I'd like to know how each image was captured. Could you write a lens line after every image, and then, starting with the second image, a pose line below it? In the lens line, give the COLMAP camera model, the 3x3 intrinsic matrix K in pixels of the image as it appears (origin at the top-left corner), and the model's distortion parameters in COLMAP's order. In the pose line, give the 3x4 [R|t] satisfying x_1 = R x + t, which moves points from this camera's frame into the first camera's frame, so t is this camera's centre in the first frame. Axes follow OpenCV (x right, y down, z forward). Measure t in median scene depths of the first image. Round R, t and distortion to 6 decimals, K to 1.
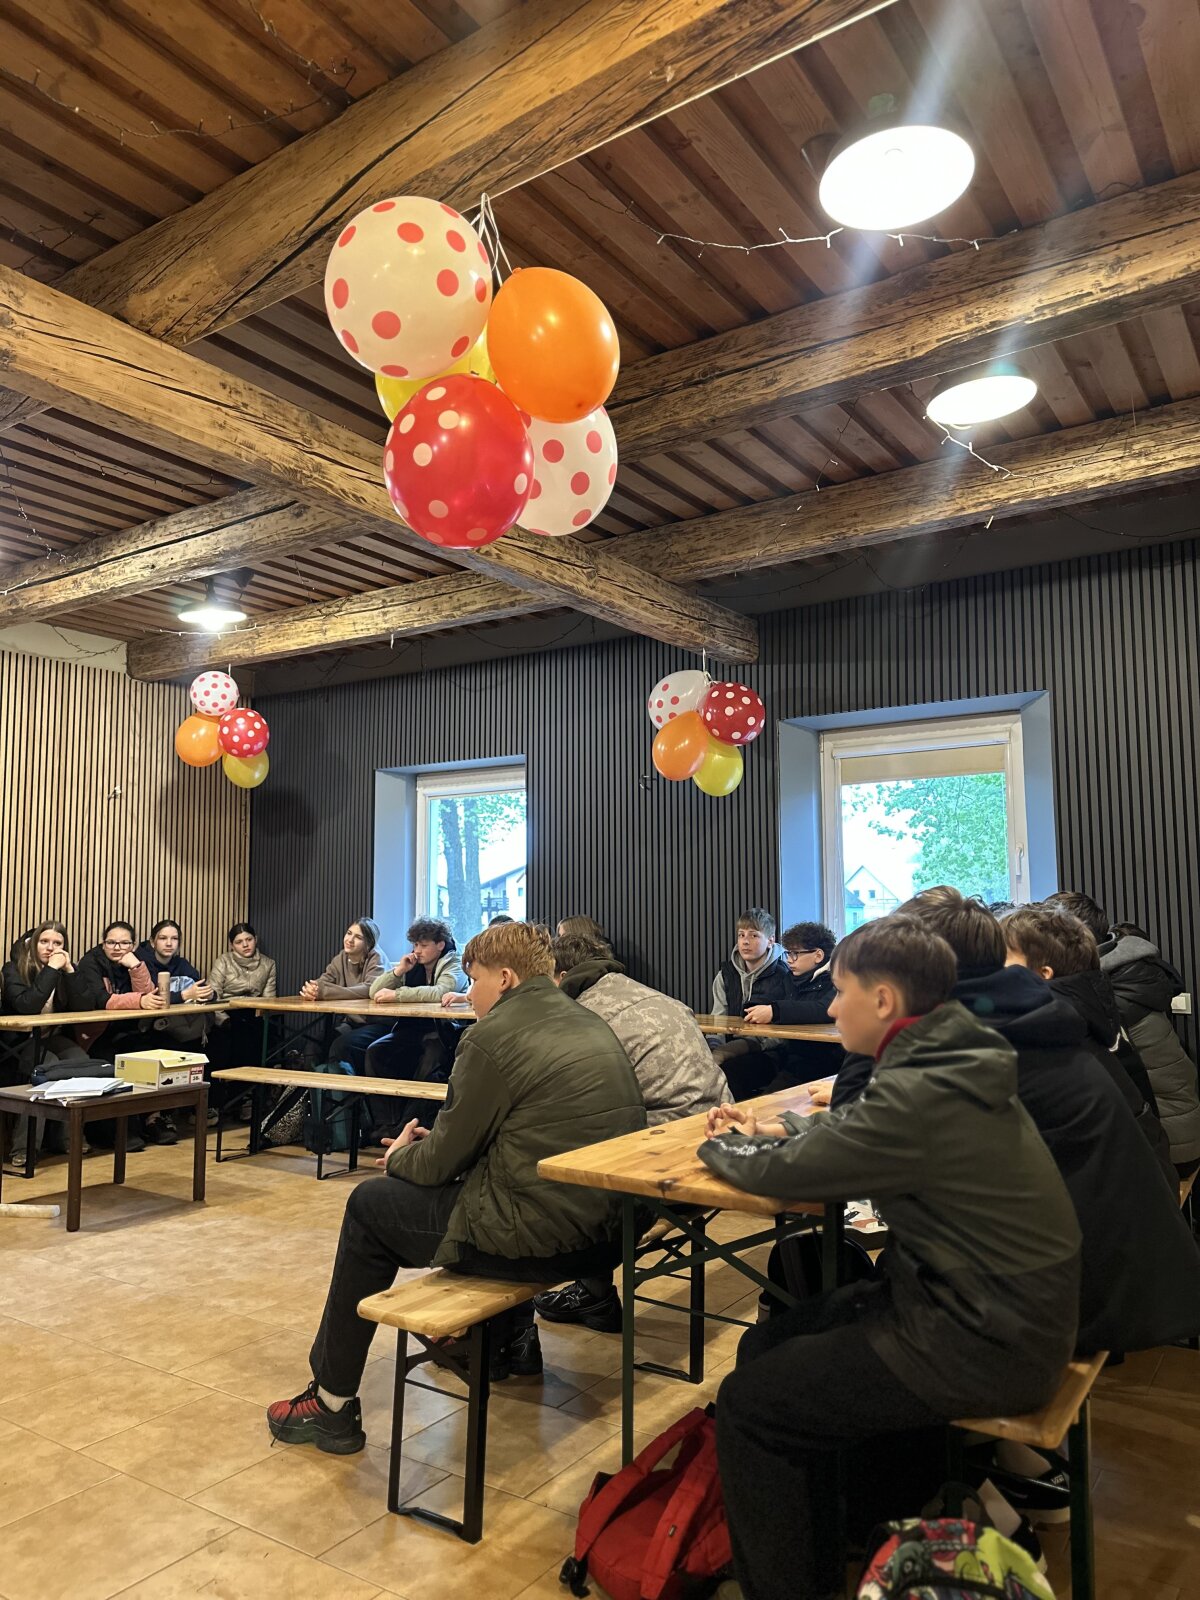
lens RADIAL K [[1118.8, 0, 600.0], [0, 1118.8, 800.0], [0, 0, 1]] dist [0.098290, -0.122686]
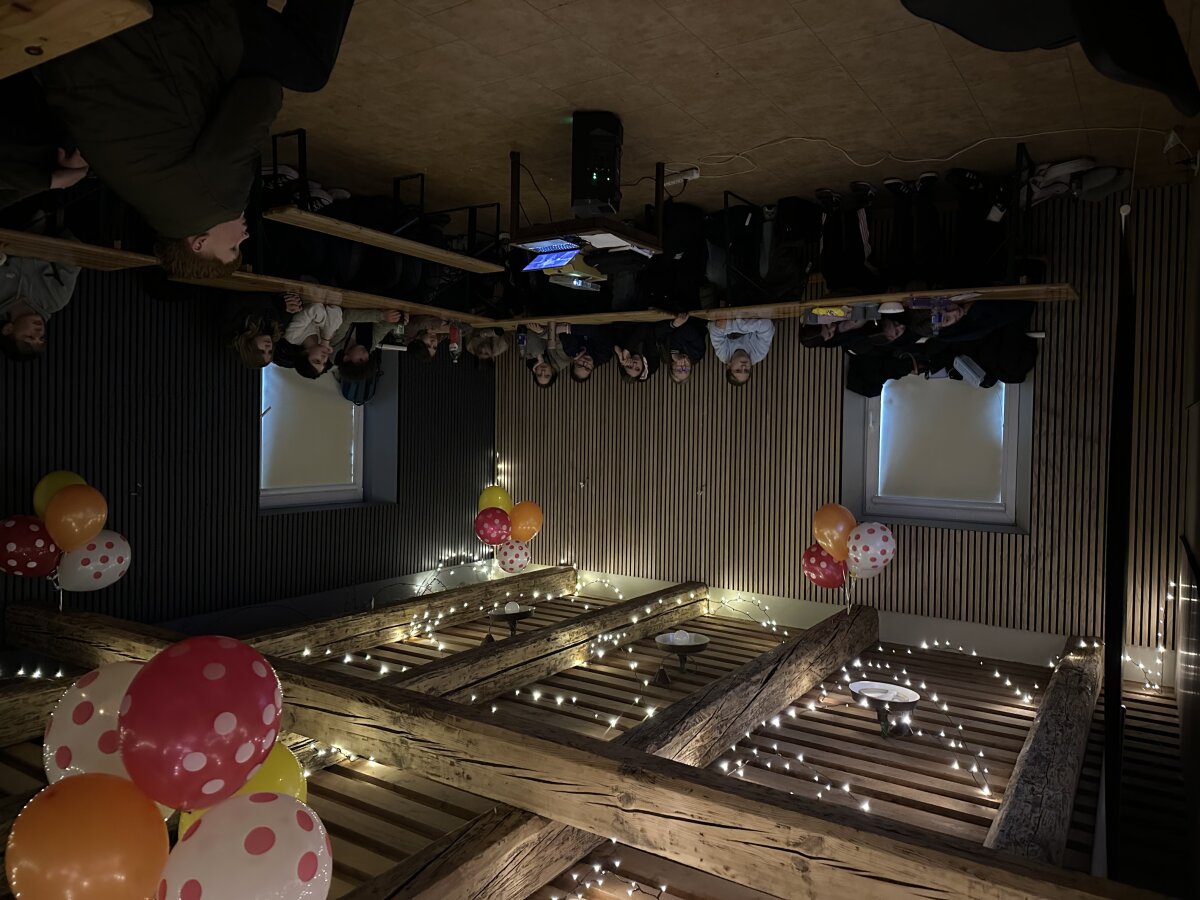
lens RADIAL K [[839.1, 0, 600.0], [0, 839.1, 450.0], [0, 0, 1]] dist [0.098290, -0.122686]
pose [[-0.919331, -0.013426, -0.393256, -0.061778], [-0.013286, -0.997789, 0.065123, -0.049455], [-0.393260, 0.065094, 0.917120, 0.066889]]
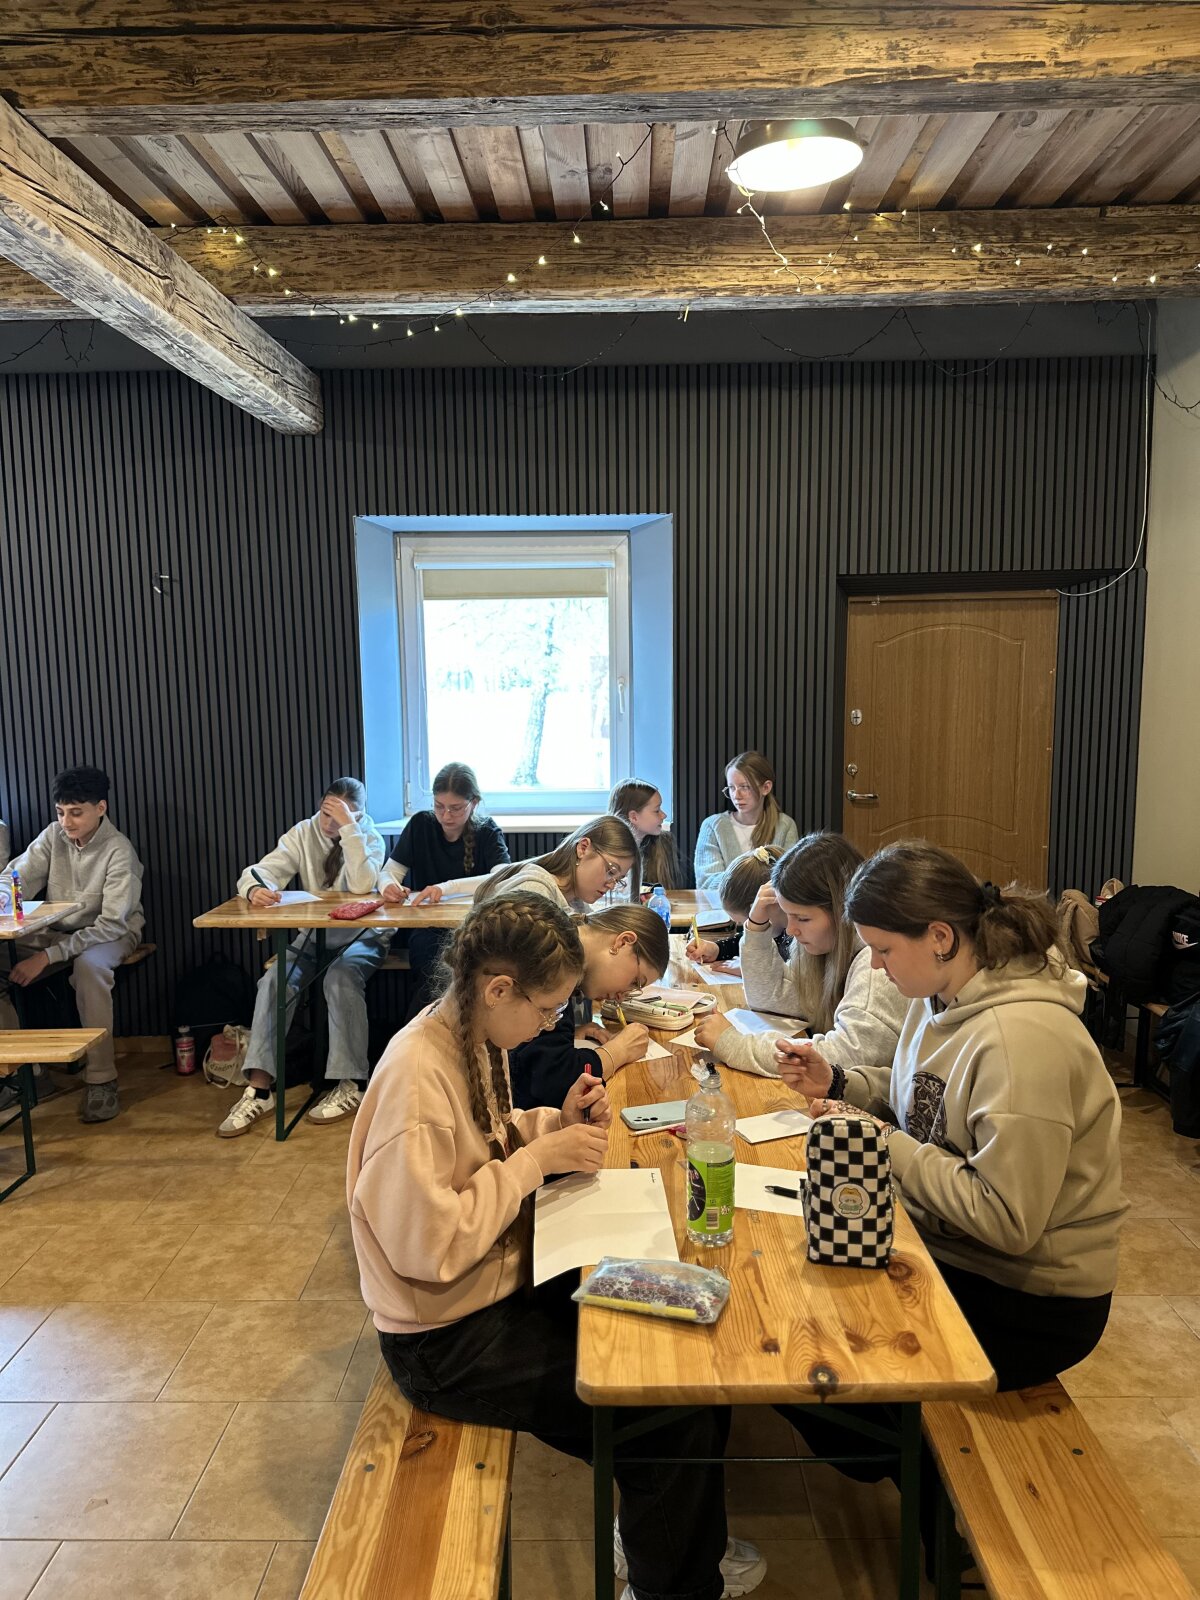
lens RADIAL K [[1138.7, 0, 596.0], [0, 1138.7, 821.6], [0, 0, 1]] dist [0.051687, -0.046819]
pose [[0.846932, -0.069436, 0.527149, -0.163870], [-0.052442, 0.975693, 0.212773, -0.047940], [-0.529109, -0.207849, 0.822704, 0.222151]]
